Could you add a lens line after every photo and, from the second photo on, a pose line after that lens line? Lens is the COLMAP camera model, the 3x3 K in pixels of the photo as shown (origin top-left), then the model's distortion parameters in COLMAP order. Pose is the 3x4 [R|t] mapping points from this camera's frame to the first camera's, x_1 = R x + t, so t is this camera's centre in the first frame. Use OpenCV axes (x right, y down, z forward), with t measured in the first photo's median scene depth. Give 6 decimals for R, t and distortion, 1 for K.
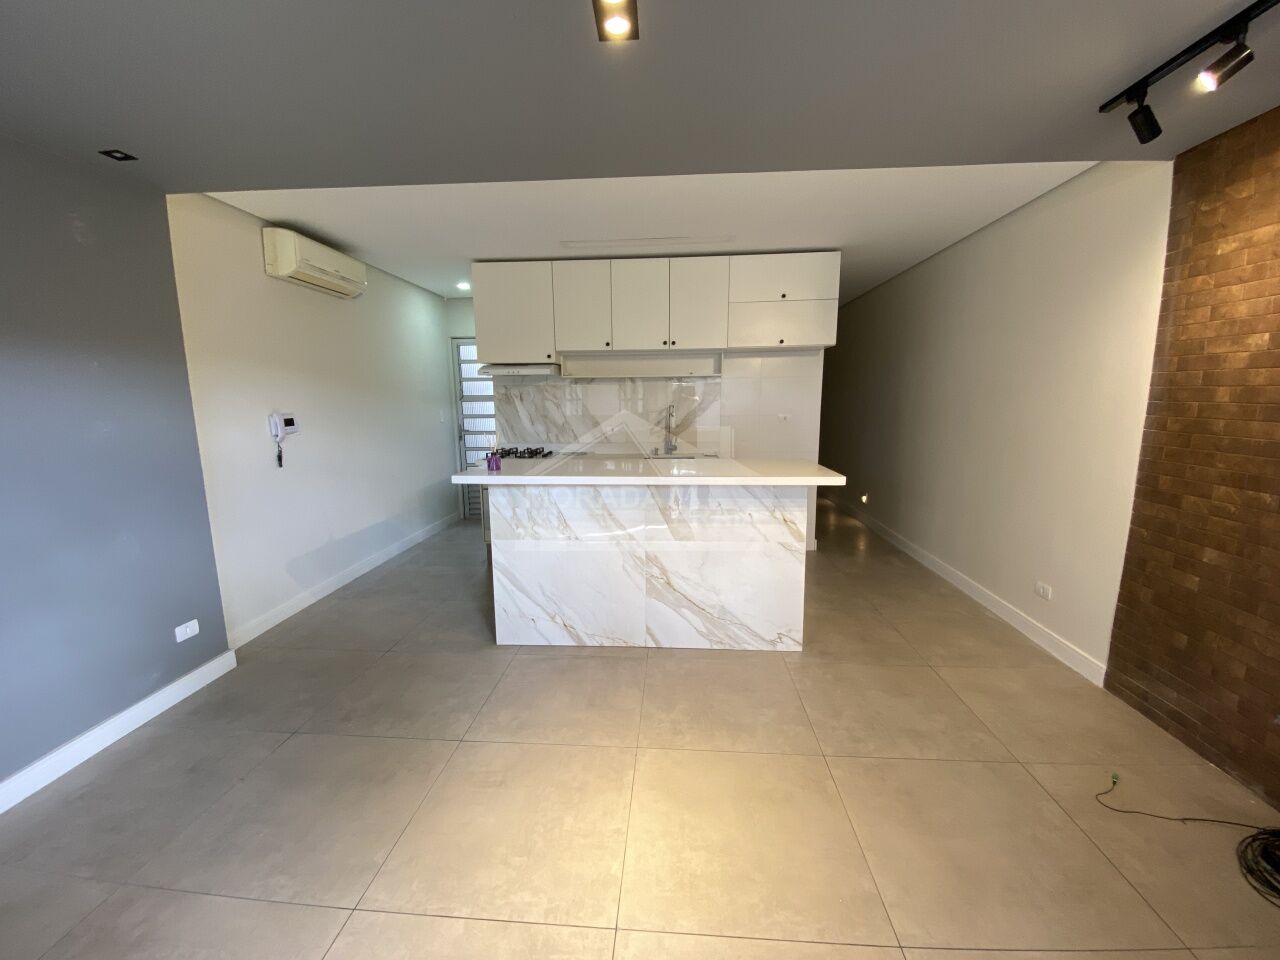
lens RADIAL K [[519.2, 0, 631.5], [0, 519.2, 490.1], [0, 0, 1]] dist [0.008545, -0.014791]
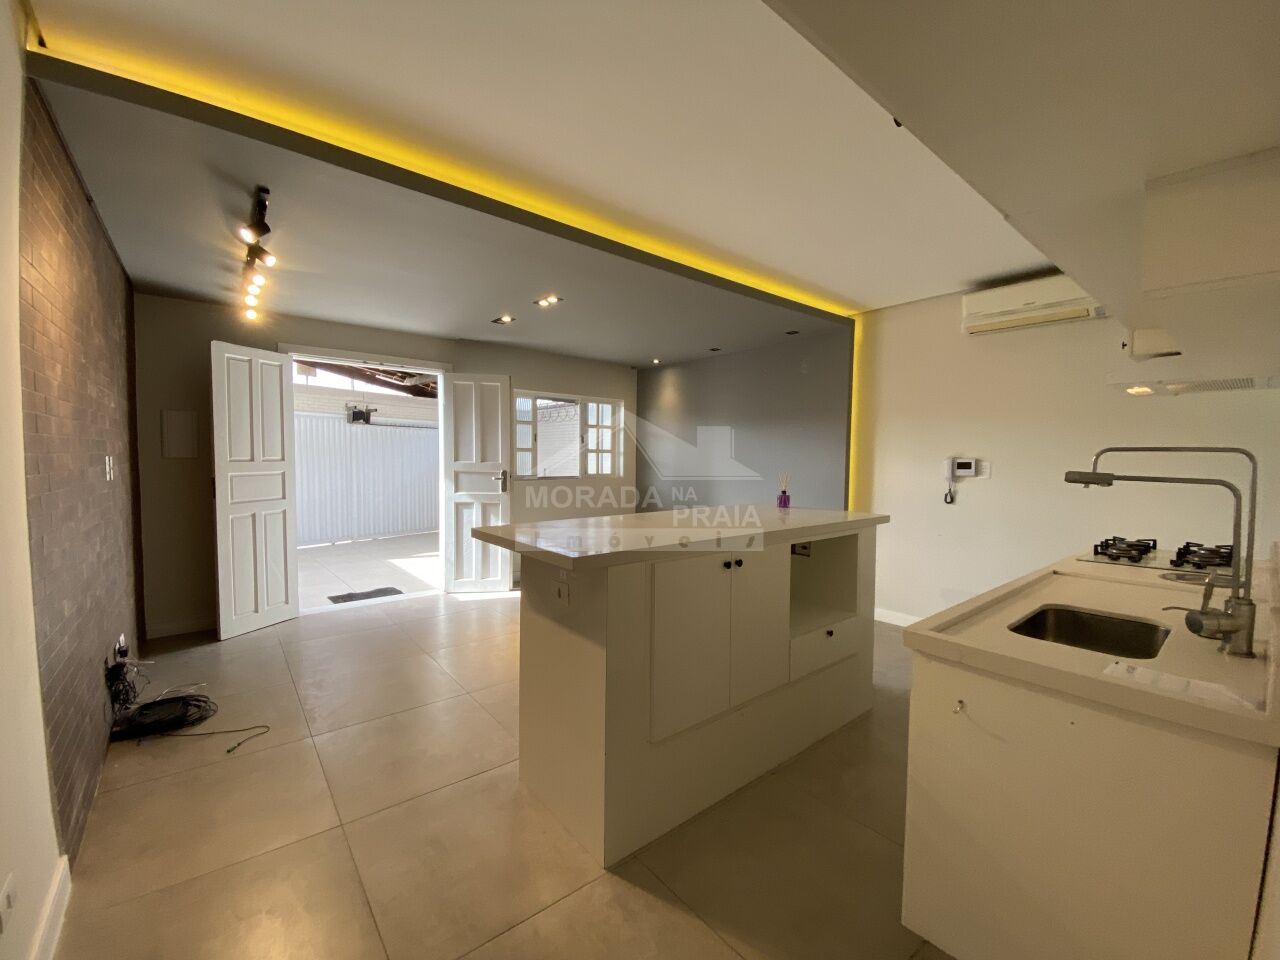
lens RADIAL K [[519.2, 0, 631.3], [0, 519.2, 483.3], [0, 0, 1]] dist [0.008545, -0.014791]
pose [[-0.714516, 0.033332, -0.698824, 0.909513], [-0.123996, 0.977018, 0.173381, -0.295093], [0.688543, 0.210534, -0.693962, 1.921359]]
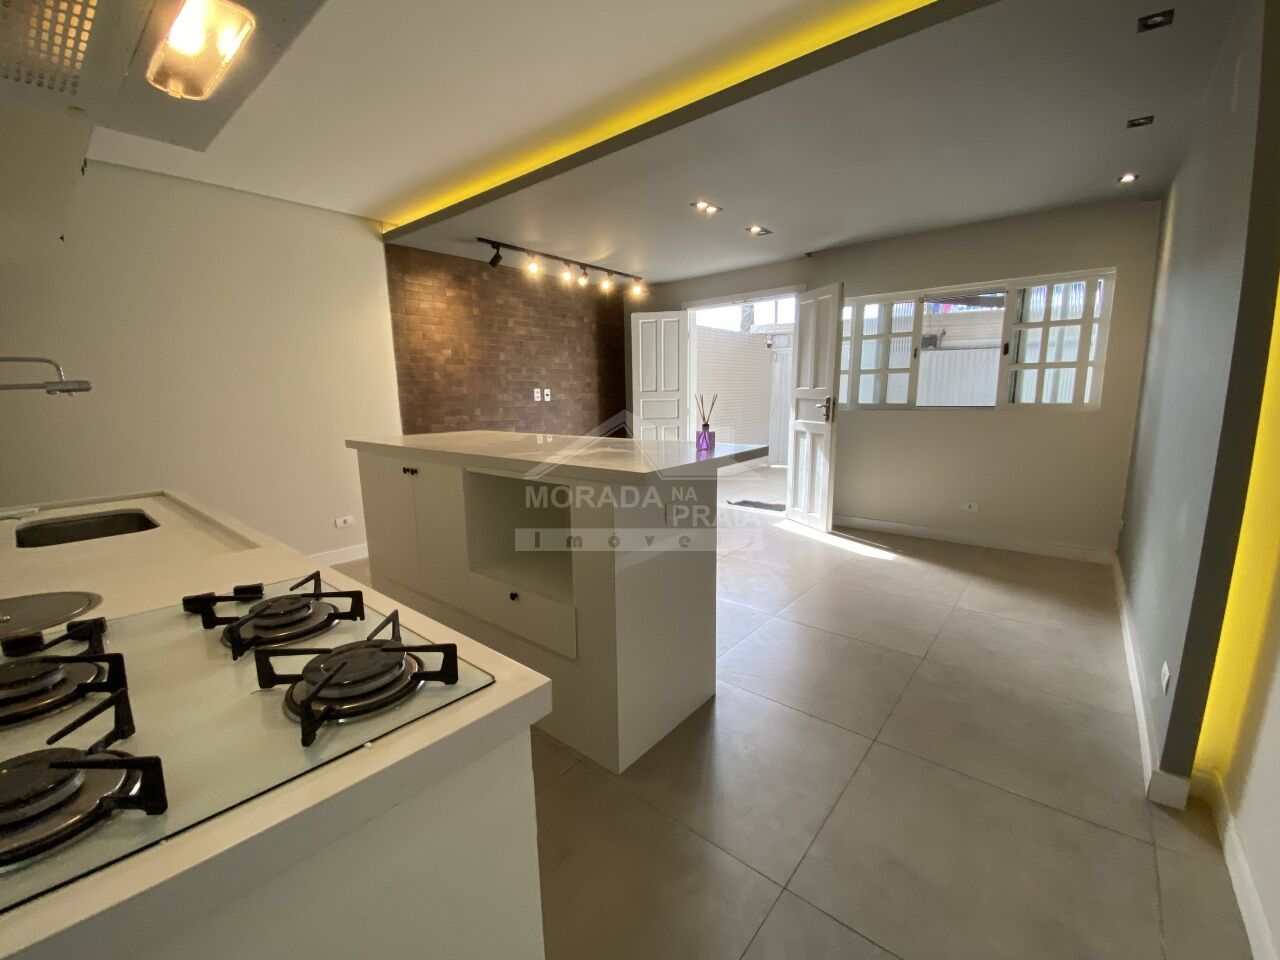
lens RADIAL K [[519.8, 0, 643.3], [0, 519.8, 500.2], [0, 0, 1]] dist [0.005676, -0.013157]
pose [[-0.825777, -0.091392, 0.556542, -0.738422], [0.119980, 0.935731, 0.331682, -0.270214], [-0.551087, 0.340670, -0.761740, 2.014319]]
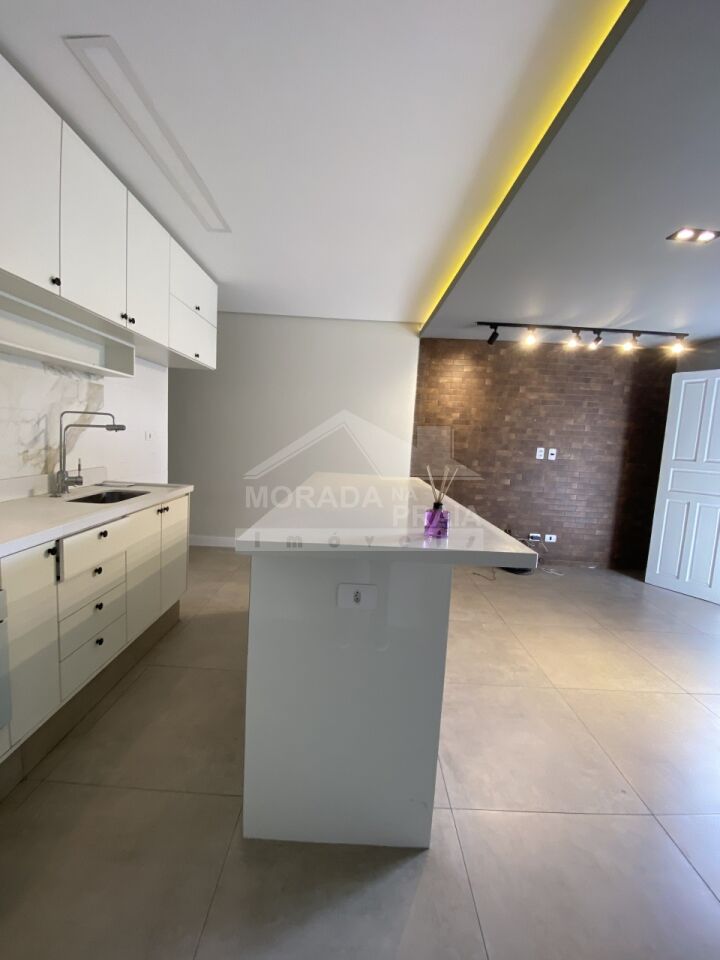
lens RADIAL K [[389.4, 0, 354.6], [0, 389.4, 482.9], [0, 0, 1]] dist [0.008545, -0.014791]
pose [[-0.081520, -0.106490, 0.990966, -0.818386], [0.119690, 0.986034, 0.115806, -0.186546], [-0.989459, 0.128050, -0.067635, 1.403410]]
